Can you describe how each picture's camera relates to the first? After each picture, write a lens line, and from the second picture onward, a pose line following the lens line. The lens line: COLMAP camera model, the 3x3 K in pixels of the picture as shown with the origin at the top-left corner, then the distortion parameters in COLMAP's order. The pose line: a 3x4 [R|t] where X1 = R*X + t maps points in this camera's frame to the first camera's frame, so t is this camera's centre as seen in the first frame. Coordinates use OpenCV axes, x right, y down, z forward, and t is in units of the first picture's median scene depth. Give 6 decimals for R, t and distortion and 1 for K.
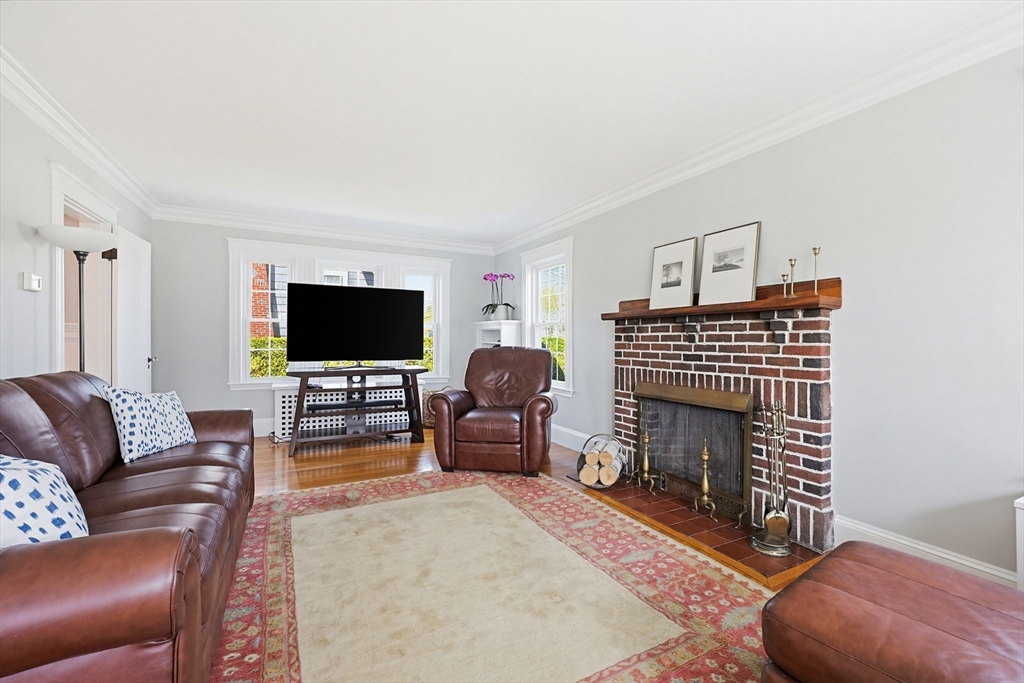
lens RADIAL K [[444.6, 0, 528.8], [0, 444.6, 339.0], [0, 0, 1]] dist [-0.000651, 0.000025]
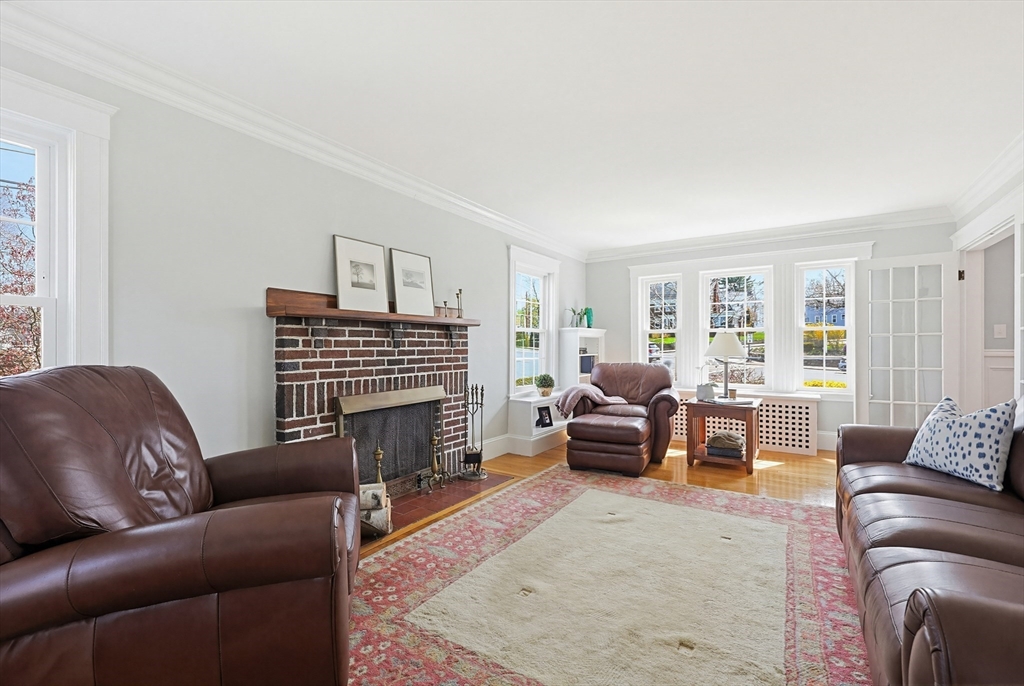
lens RADIAL K [[437.0, 0, 514.1], [0, 437.0, 346.4], [0, 0, 1]] dist [-0.000597, -0.000298]
pose [[-0.474658, -0.000327, 0.880170, -0.656094], [0.001598, 0.999998, 0.001233, 0.003657], [-0.880169, 0.001992, -0.474657, 1.195181]]
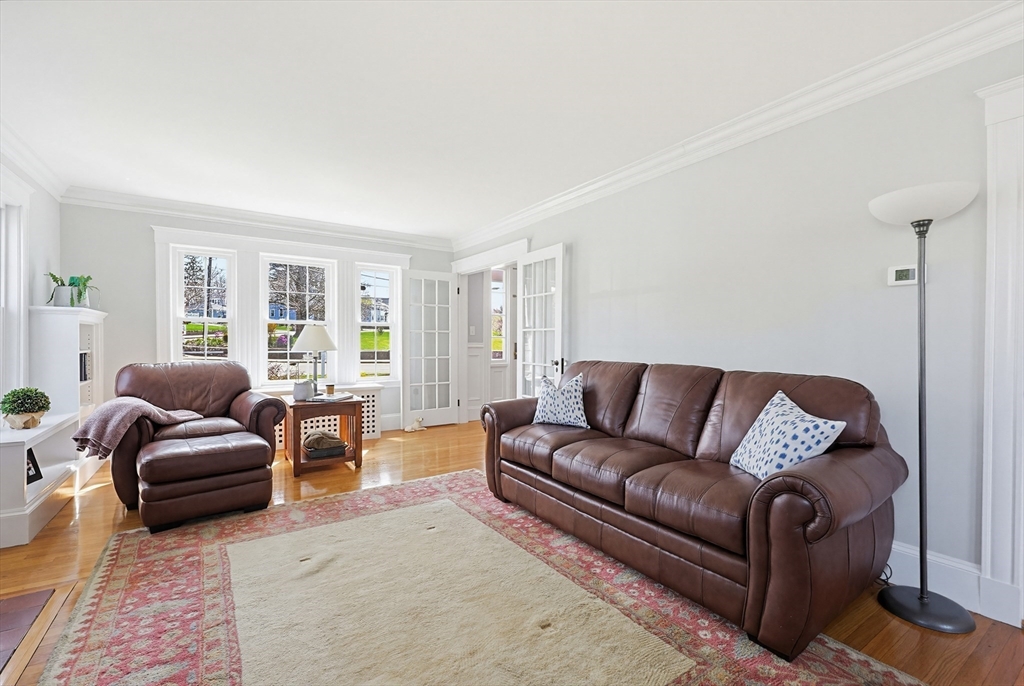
lens RADIAL K [[444.2, 0, 516.1], [0, 444.2, 337.7], [0, 0, 1]] dist [-0.002678, -0.000517]
pose [[-0.995691, -0.008708, -0.092329, -0.222508], [-0.008352, 0.999956, -0.004239, 0.000973], [0.092361, -0.003450, -0.995720, 1.317120]]
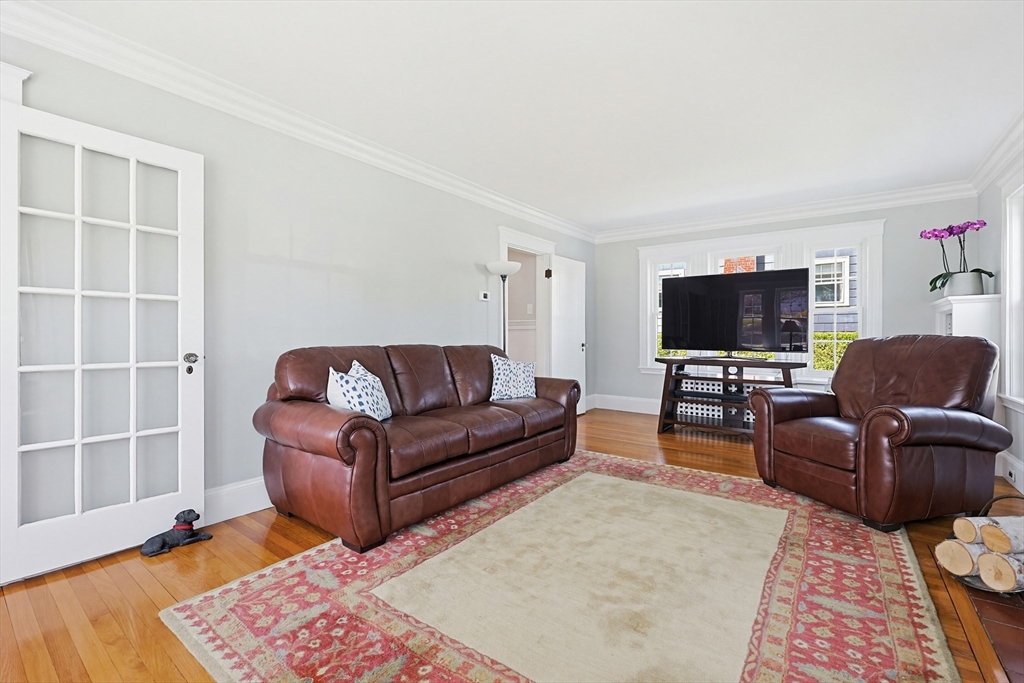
lens RADIAL K [[444.2, 0, 516.1], [0, 444.2, 336.2], [0, 0, 1]] dist [-0.002678, -0.000517]
pose [[0.421644, -0.002458, -0.906758, 0.419038], [-0.001604, 0.999993, -0.003457, 0.030953], [0.906760, 0.002912, 0.421637, 0.265579]]
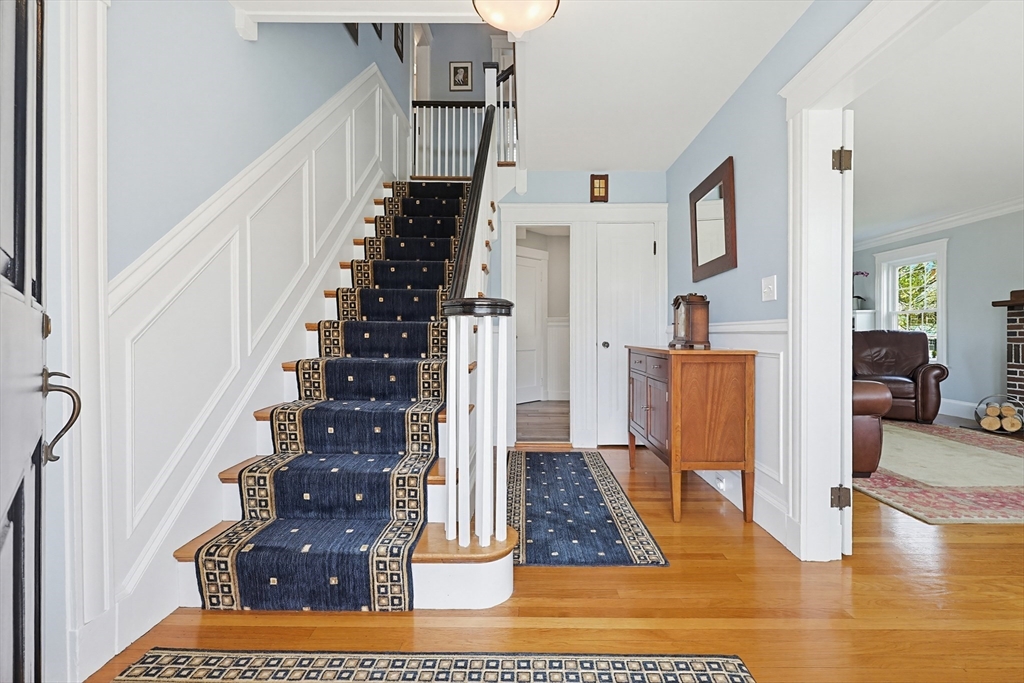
lens RADIAL K [[444.2, 0, 516.1], [0, 444.2, 336.2], [0, 0, 1]] dist [-0.002678, -0.000517]
pose [[0.870659, -0.002303, -0.491881, -0.461899], [0.004632, 0.999983, 0.003516, 0.035678], [0.491865, -0.005340, 0.870655, -0.874654]]
